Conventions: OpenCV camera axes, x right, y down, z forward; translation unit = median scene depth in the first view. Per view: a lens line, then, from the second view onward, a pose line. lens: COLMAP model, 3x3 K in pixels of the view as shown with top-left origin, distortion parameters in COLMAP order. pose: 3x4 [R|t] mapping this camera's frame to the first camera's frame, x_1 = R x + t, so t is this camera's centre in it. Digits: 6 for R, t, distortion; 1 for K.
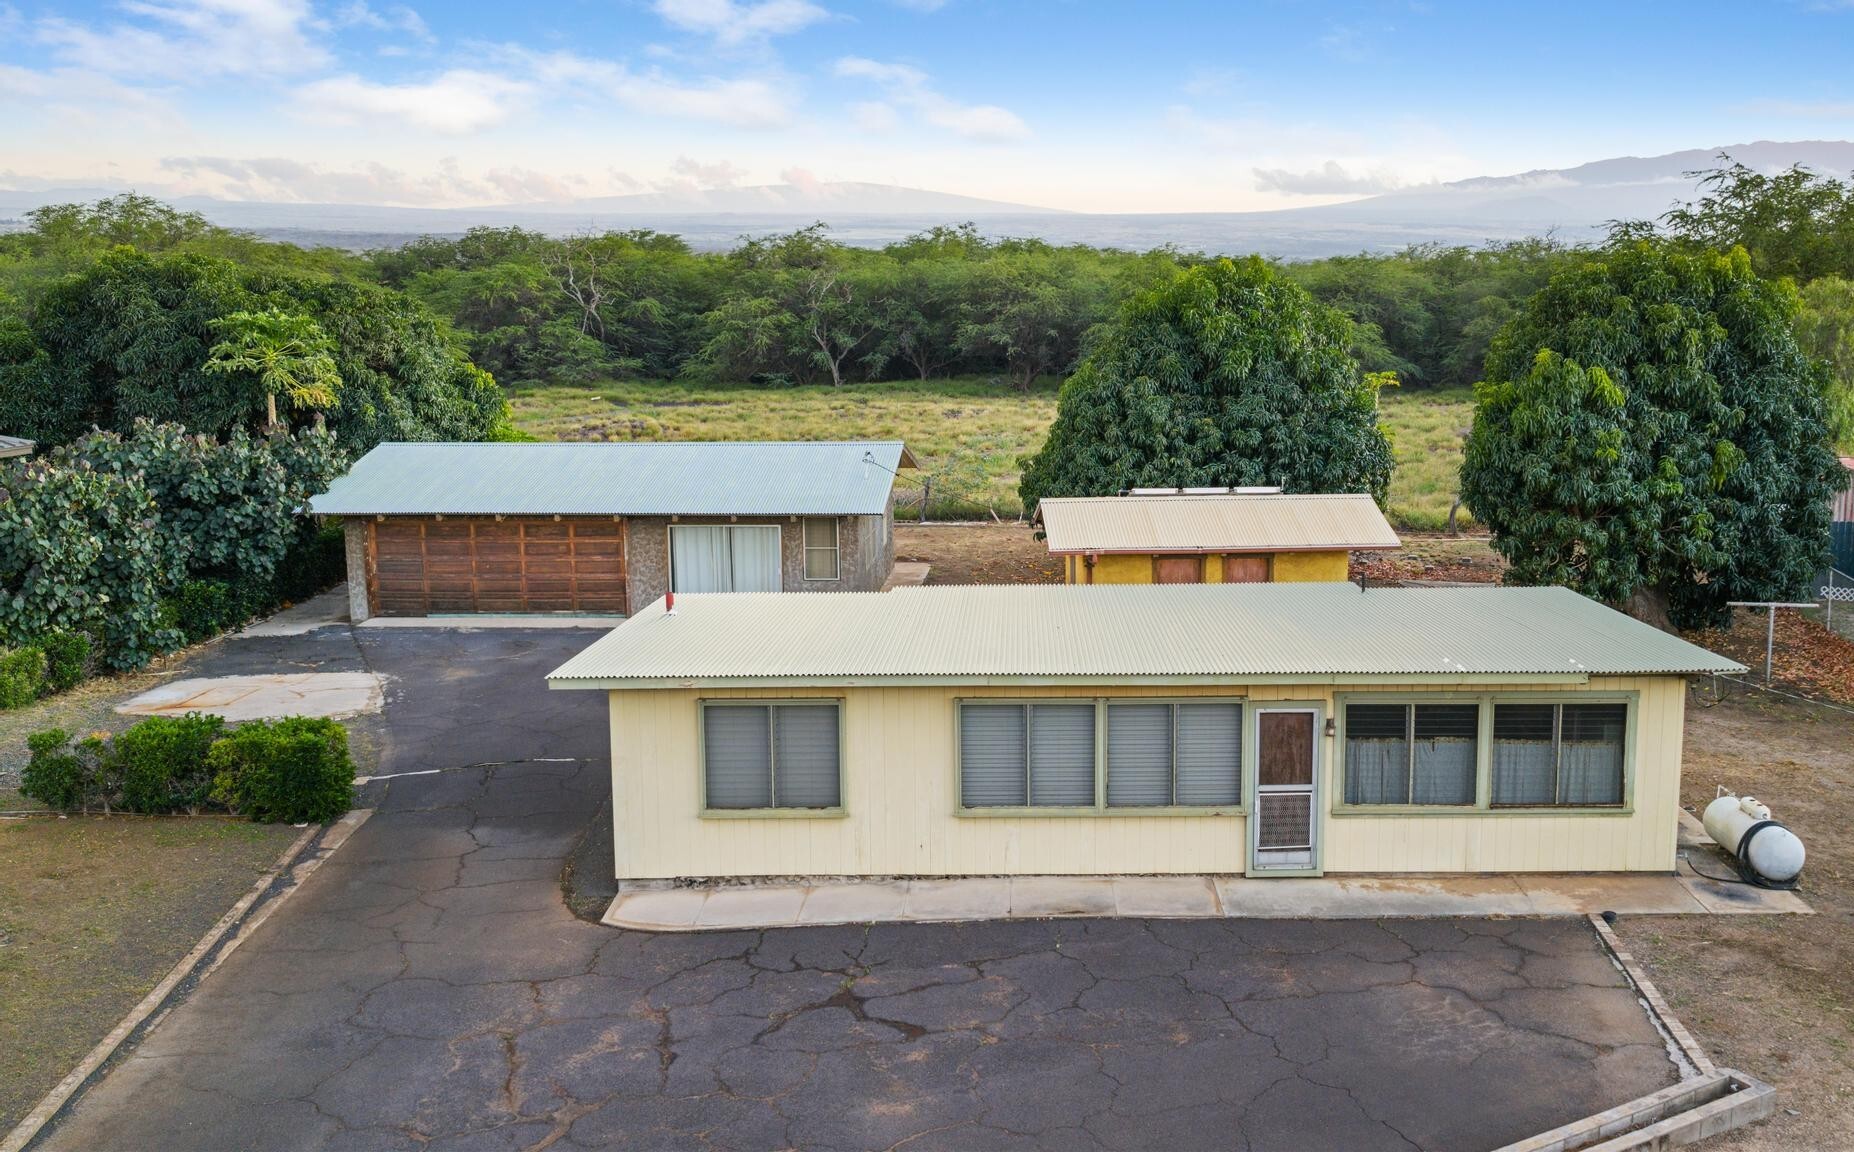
lens RADIAL K [[1646.9, 0, 1039.3], [0, 1646.9, 583.6], [0, 0, 1]] dist [0.013000, -0.017638]
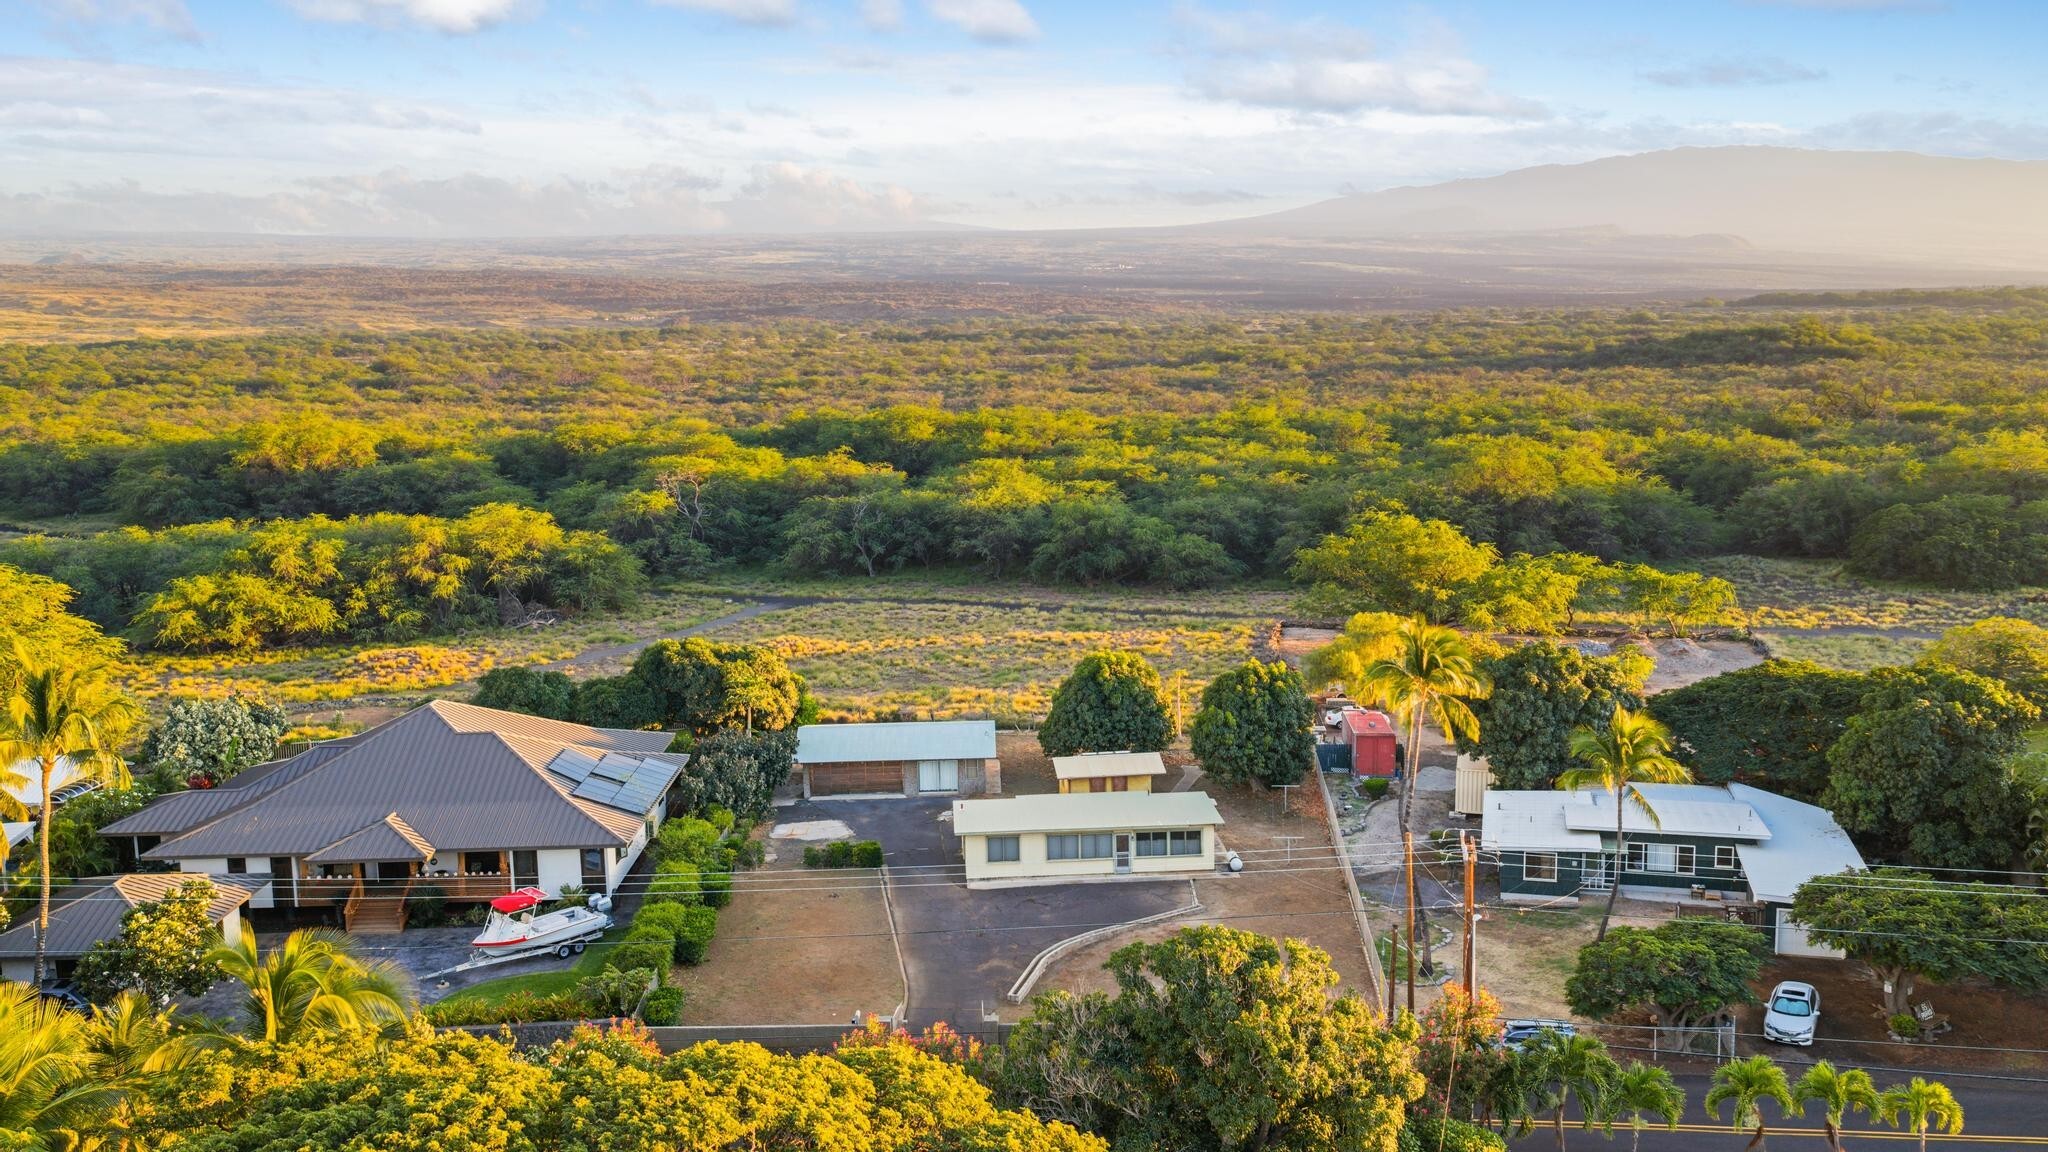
lens RADIAL K [[1680.6, 0, 1014.3], [0, 1680.6, 580.6], [0, 0, 1]] dist [0.029759, -0.017472]
pose [[0.999179, -0.026587, 0.030581, -0.161133], [0.027244, 0.999402, -0.021271, -0.324445], [-0.029997, 0.022087, 0.999306, -2.202653]]
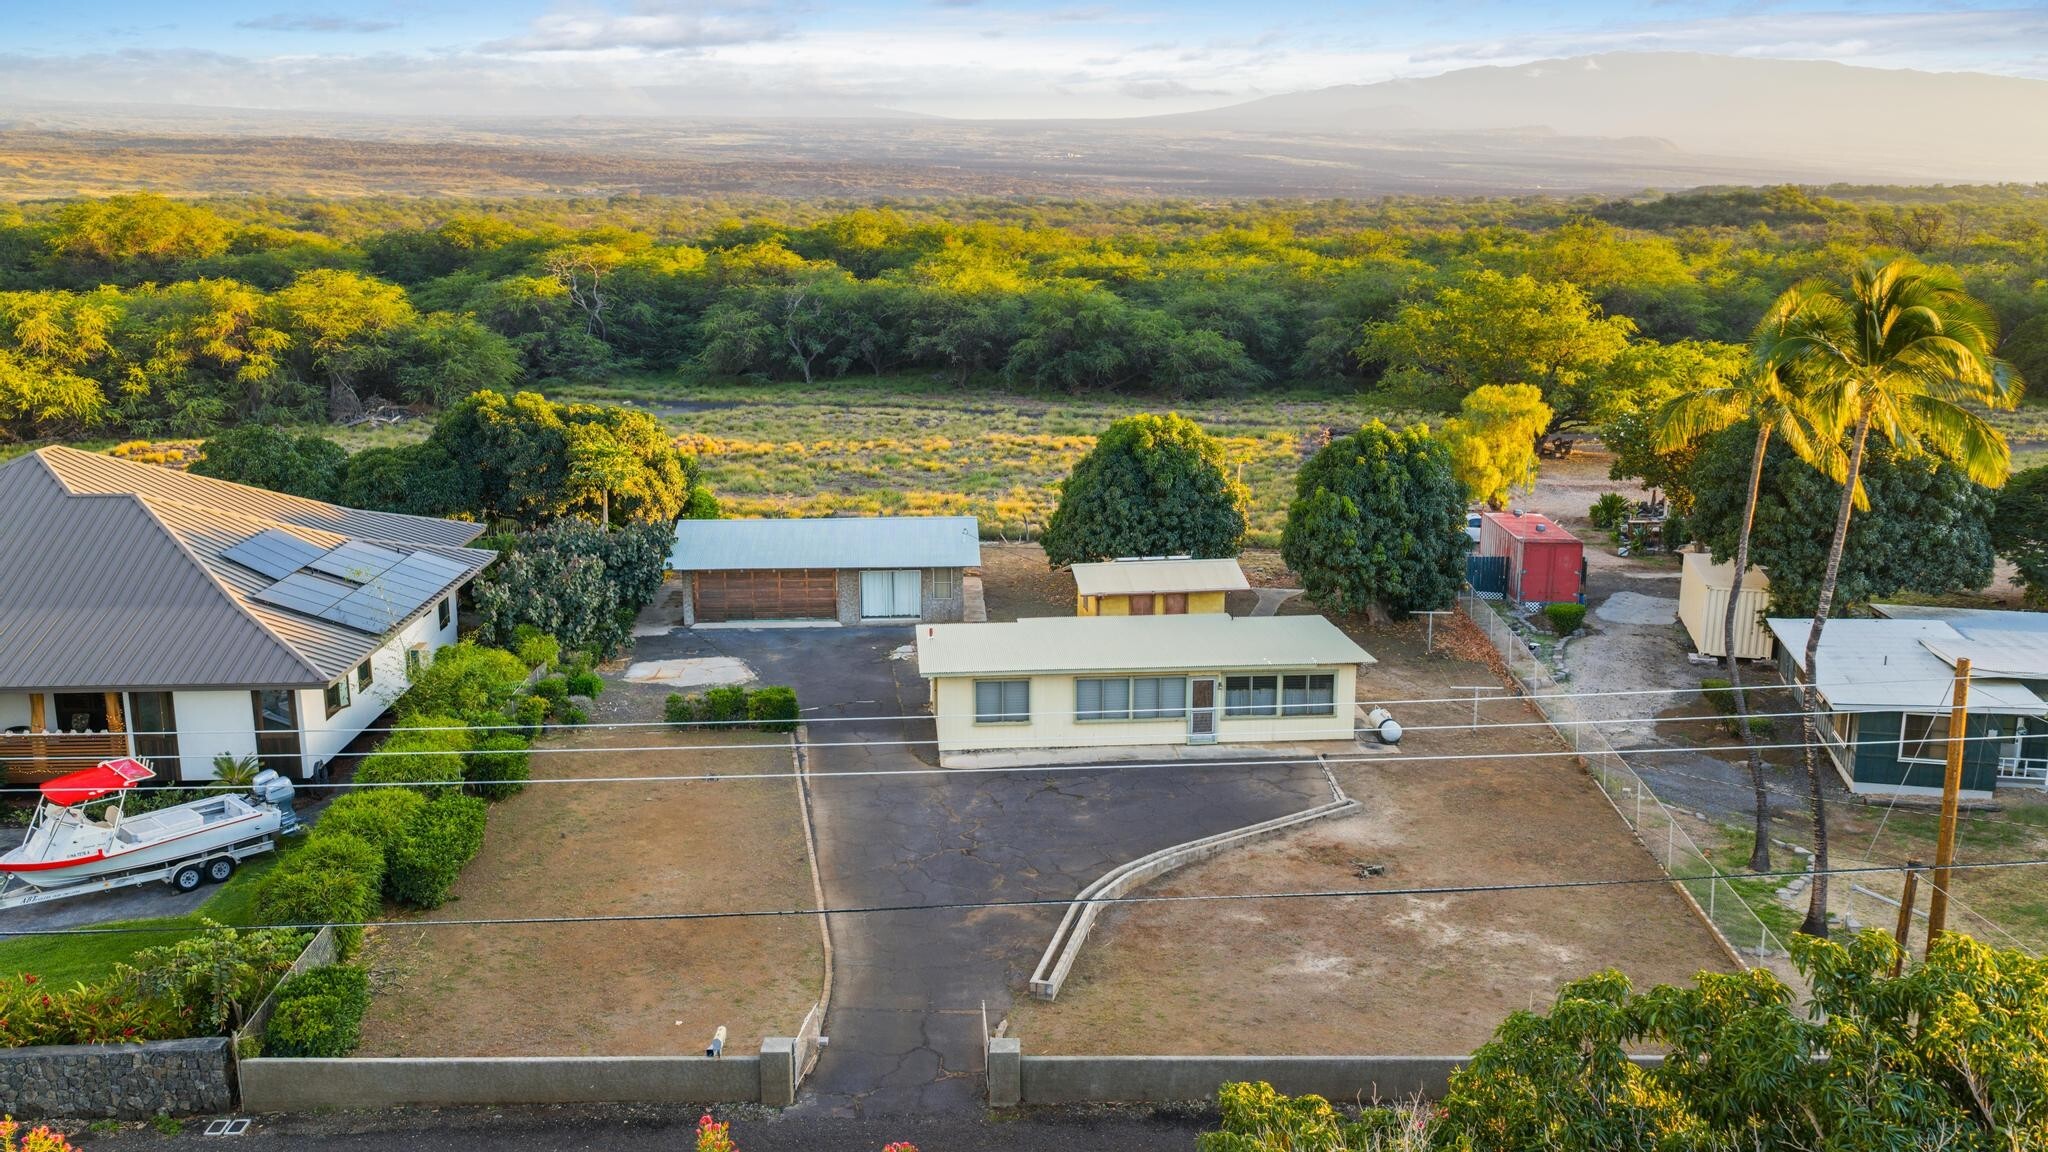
lens RADIAL K [[1632.5, 0, 1024.1], [0, 1632.5, 574.5], [0, 0, 1]] dist [0.023521, -0.028501]
pose [[0.997581, -0.014517, 0.067978, -0.192096], [0.011217, 0.998752, 0.048672, -0.137282], [-0.068600, -0.047792, 0.996499, -0.970182]]
